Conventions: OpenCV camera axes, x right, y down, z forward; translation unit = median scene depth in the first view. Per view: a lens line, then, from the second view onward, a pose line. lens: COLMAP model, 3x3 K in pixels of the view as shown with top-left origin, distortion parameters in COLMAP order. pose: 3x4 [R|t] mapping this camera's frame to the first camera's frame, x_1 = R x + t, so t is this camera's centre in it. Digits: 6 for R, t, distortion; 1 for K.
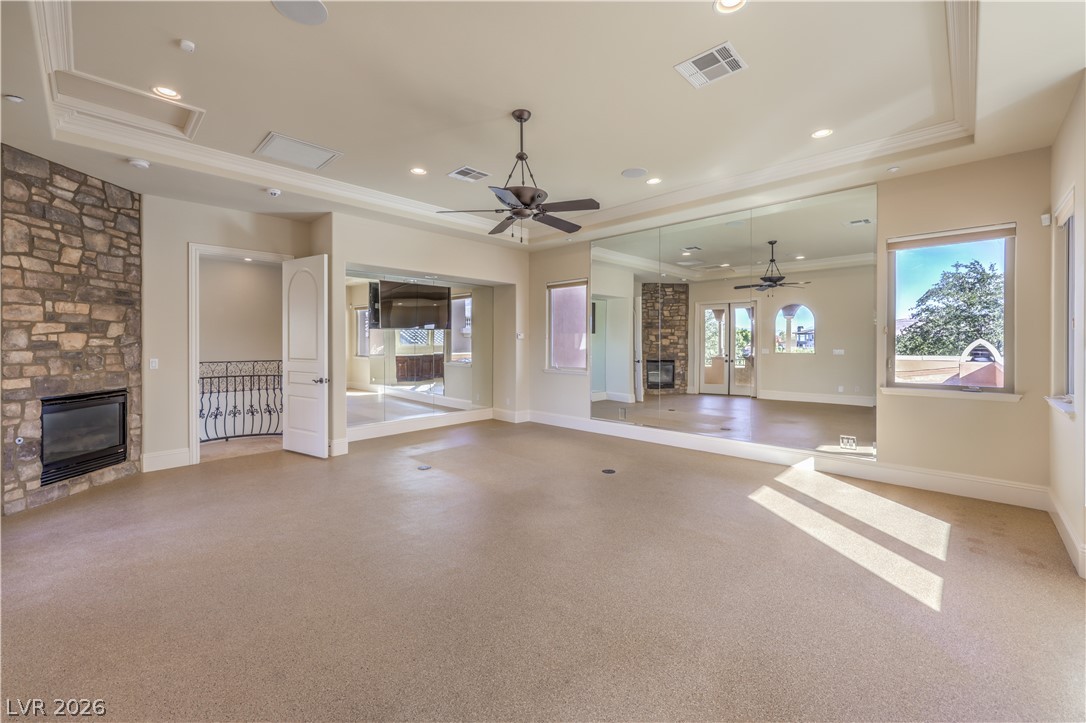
lens RADIAL K [[441.8, 0, 543.0], [0, 441.8, 361.5], [0, 0, 1]] dist [-0.000563, -0.000153]
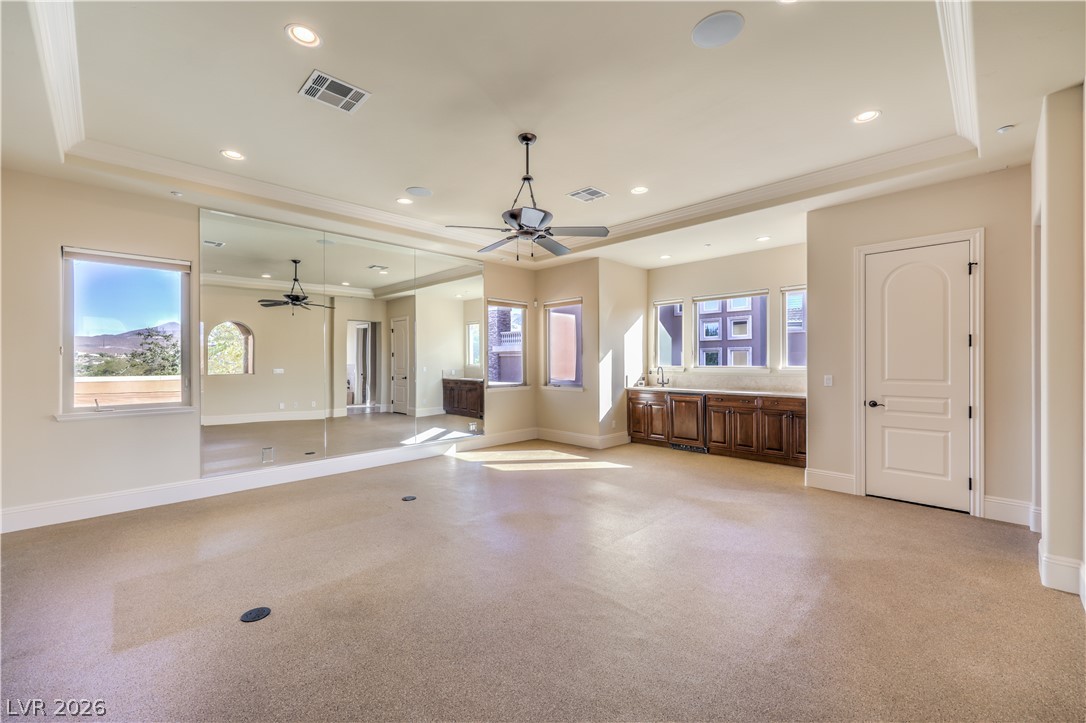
lens RADIAL K [[441.8, 0, 543.0], [0, 441.8, 361.5], [0, 0, 1]] dist [-0.000563, -0.000153]
pose [[0.023084, -0.000779, 0.999733, -0.537207], [0.045467, 0.998966, -0.000272, -0.020073], [-0.998699, 0.045462, 0.023096, 0.486203]]
